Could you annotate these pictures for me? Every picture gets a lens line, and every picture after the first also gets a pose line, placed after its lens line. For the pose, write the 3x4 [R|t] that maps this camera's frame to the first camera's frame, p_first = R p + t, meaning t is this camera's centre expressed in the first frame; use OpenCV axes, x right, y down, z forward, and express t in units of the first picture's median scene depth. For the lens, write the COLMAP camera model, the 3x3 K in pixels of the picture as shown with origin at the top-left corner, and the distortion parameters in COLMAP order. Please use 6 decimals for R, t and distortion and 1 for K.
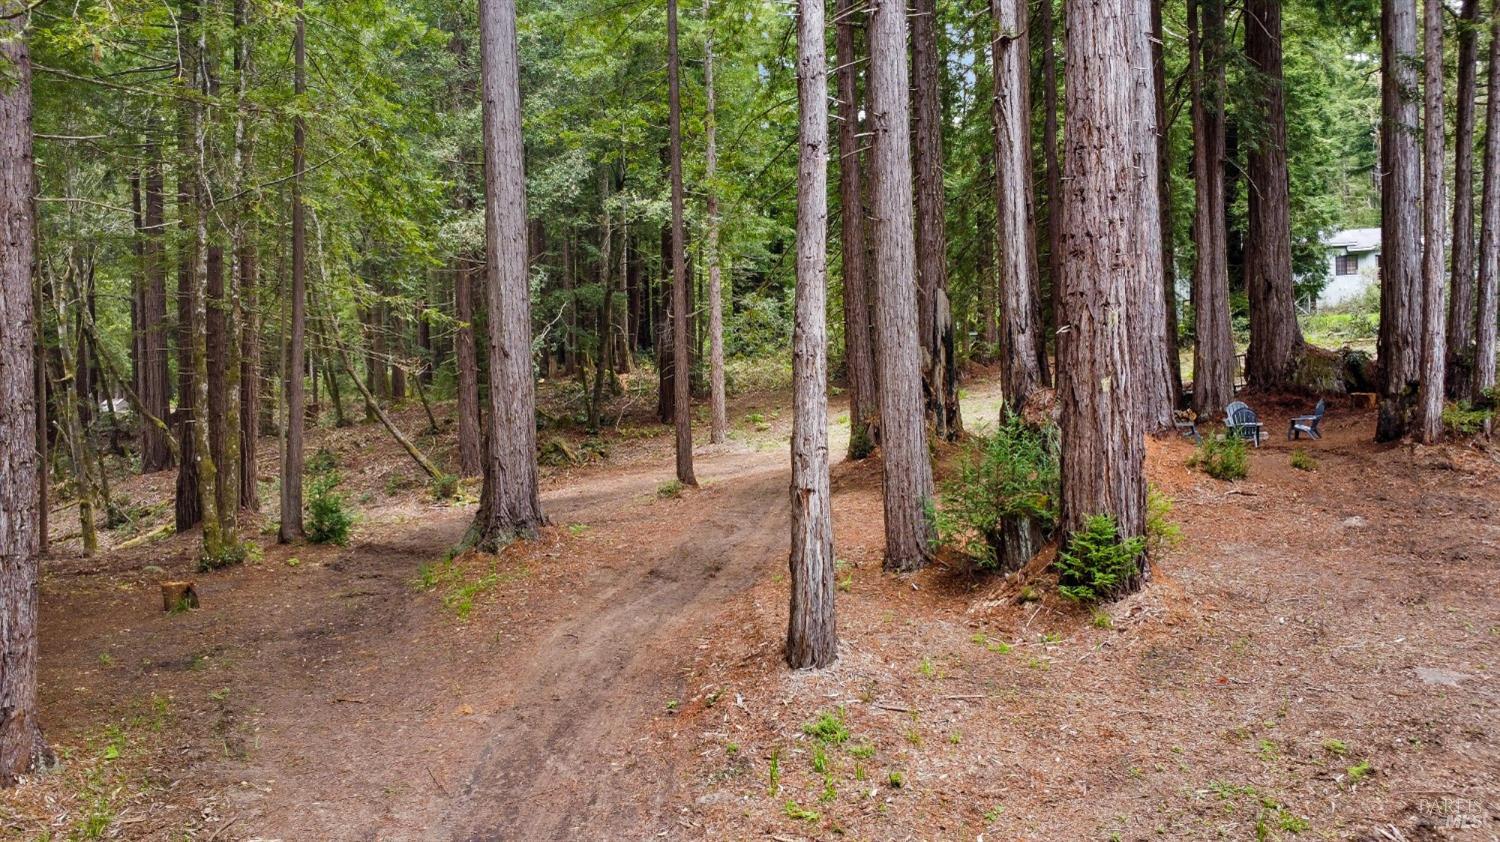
lens RADIAL K [[1087.3, 0, 752.1], [0, 1087.3, 419.0], [0, 0, 1]] dist [-0.032304, -0.006393]
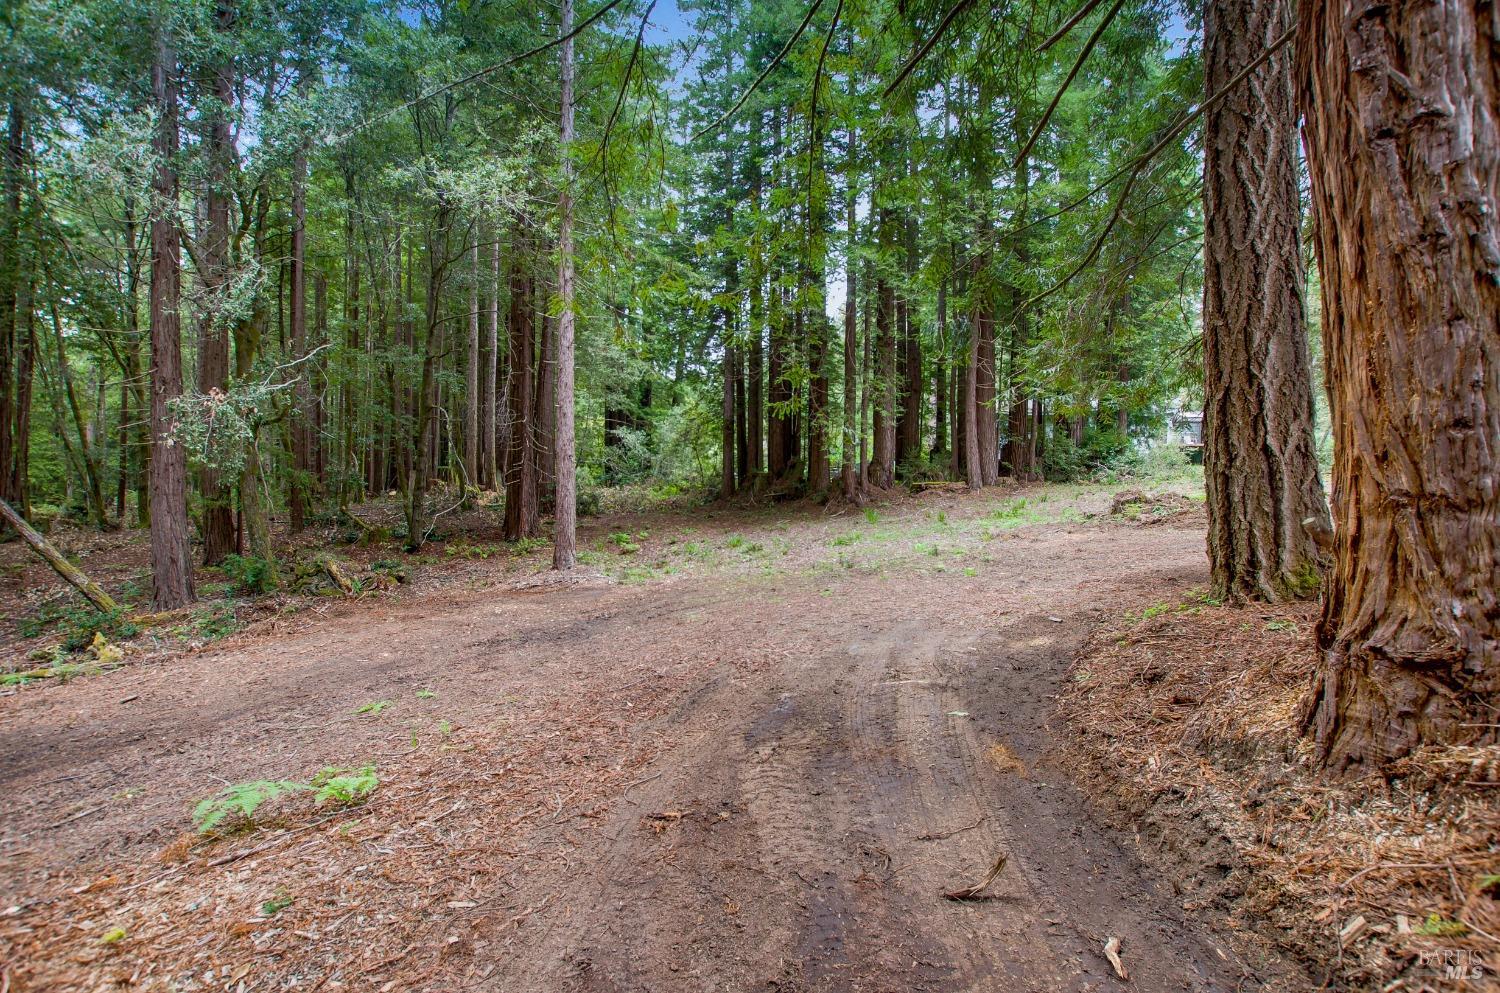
lens RADIAL K [[660.4, 0, 745.3], [0, 660.4, 497.8], [0, 0, 1]] dist [-0.038585, 0.007208]
pose [[0.981835, 0.046245, 0.184016, 0.002912], [-0.031938, 0.996286, -0.079968, 0.005732], [-0.187030, 0.072639, 0.979665, 0.495423]]
